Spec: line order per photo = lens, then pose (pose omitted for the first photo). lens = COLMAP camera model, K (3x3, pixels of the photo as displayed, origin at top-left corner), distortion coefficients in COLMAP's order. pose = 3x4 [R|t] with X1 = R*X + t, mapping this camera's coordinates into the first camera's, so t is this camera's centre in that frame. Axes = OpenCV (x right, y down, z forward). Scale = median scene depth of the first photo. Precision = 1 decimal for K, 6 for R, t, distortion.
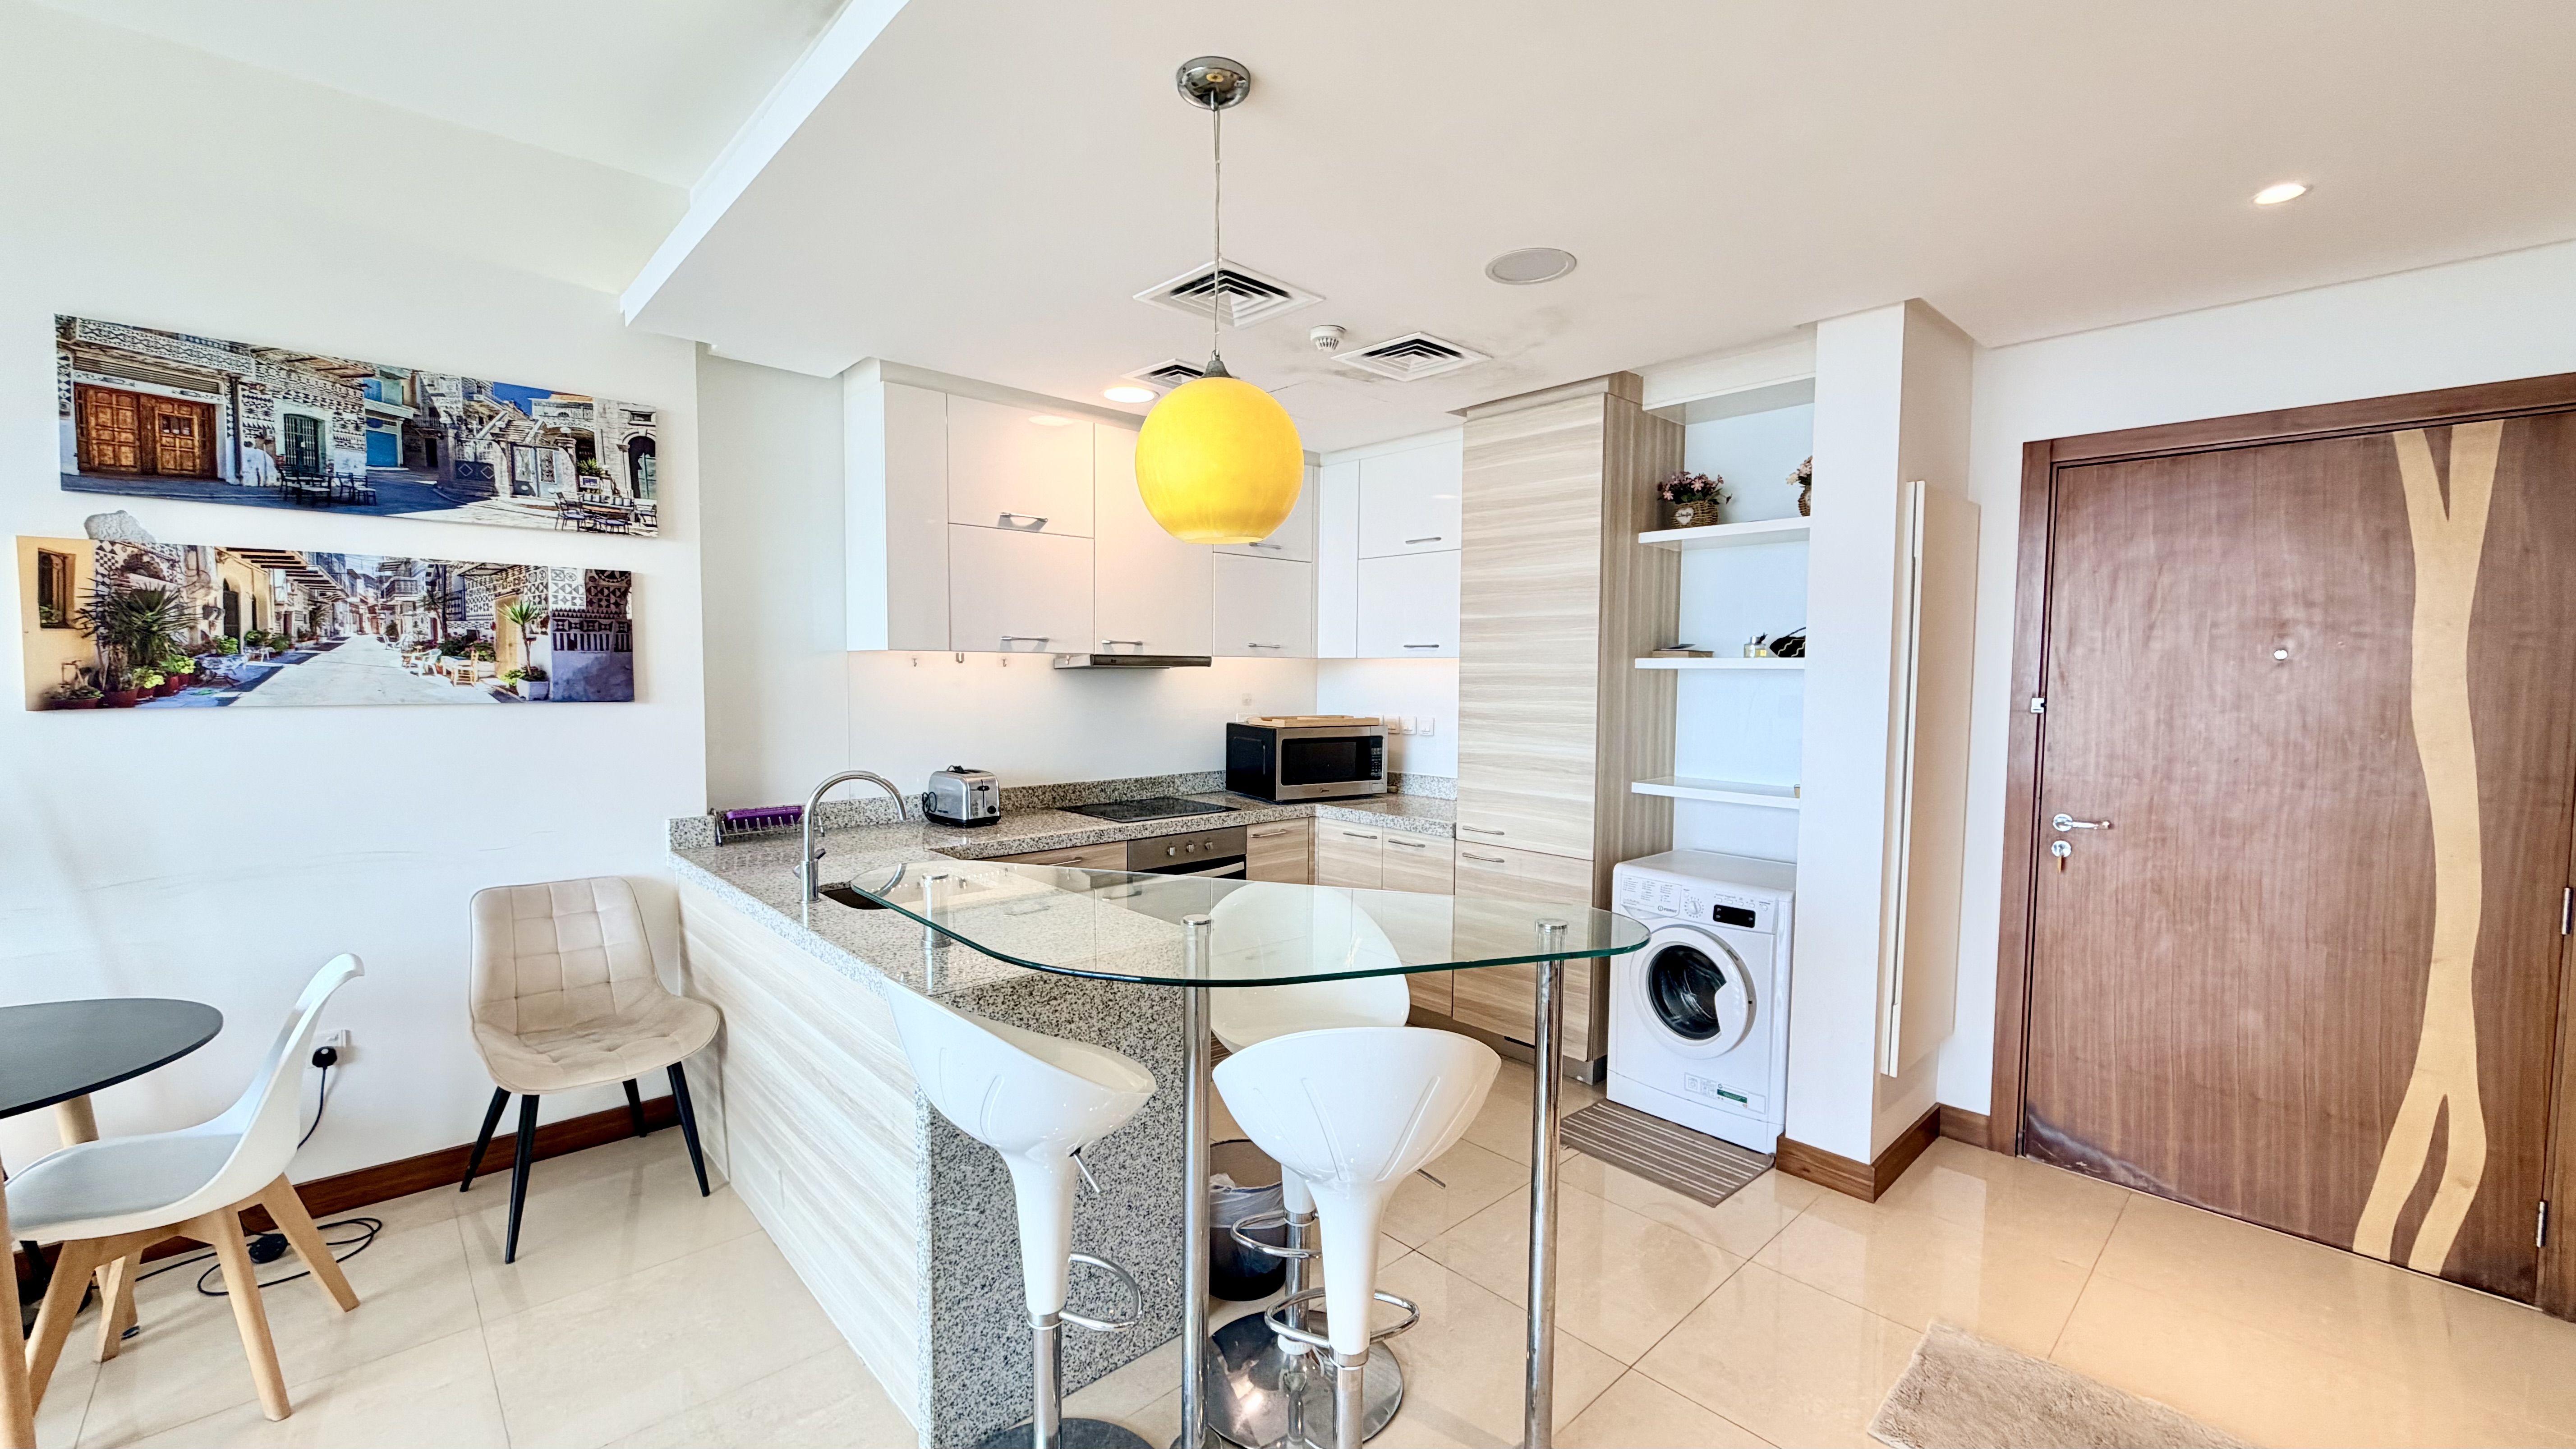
lens RADIAL K [[1027.3, 0, 1283.9], [0, 1027.3, 731.0], [0, 0, 1]] dist [0.000003, -0.000027]
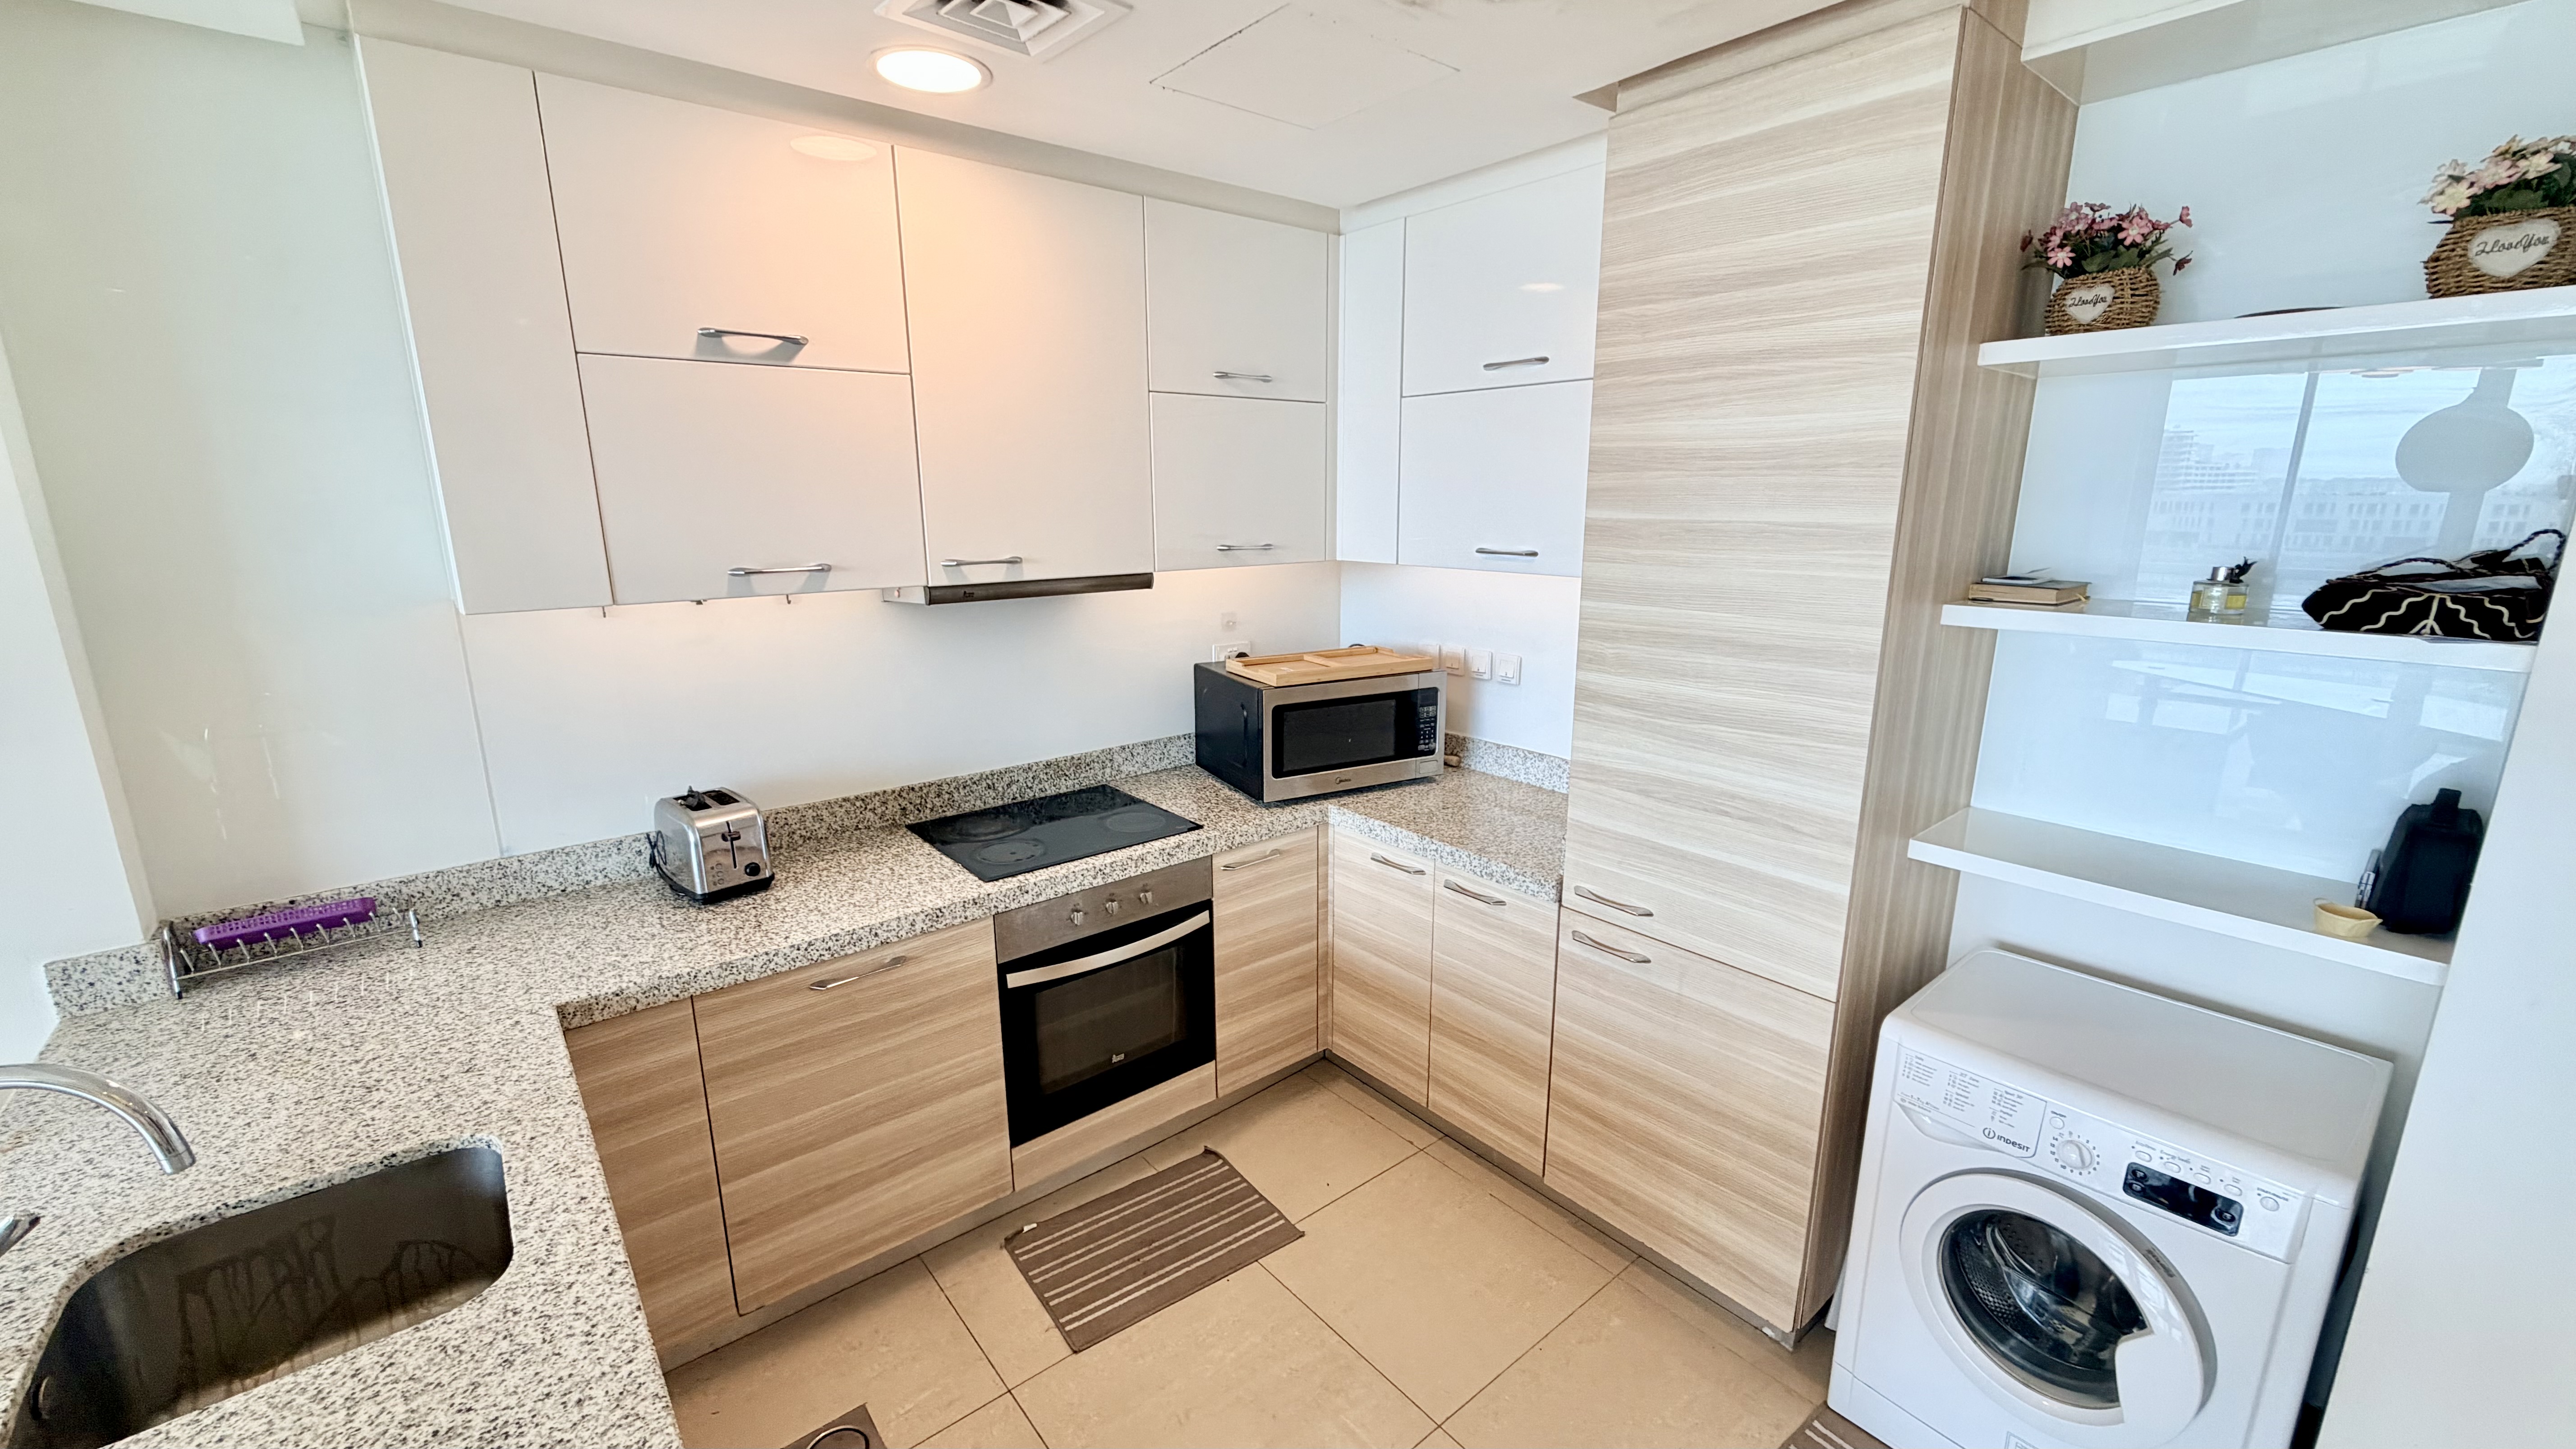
lens RADIAL K [[1027.3, 0, 1283.9], [0, 1027.3, 731.0], [0, 0, 1]] dist [0.000003, -0.000027]
pose [[0.998449, 0.000606, -0.055672, 0.043810], [0.008863, 0.985460, 0.169676, -0.091218], [0.054965, -0.169906, 0.983926, 0.441585]]
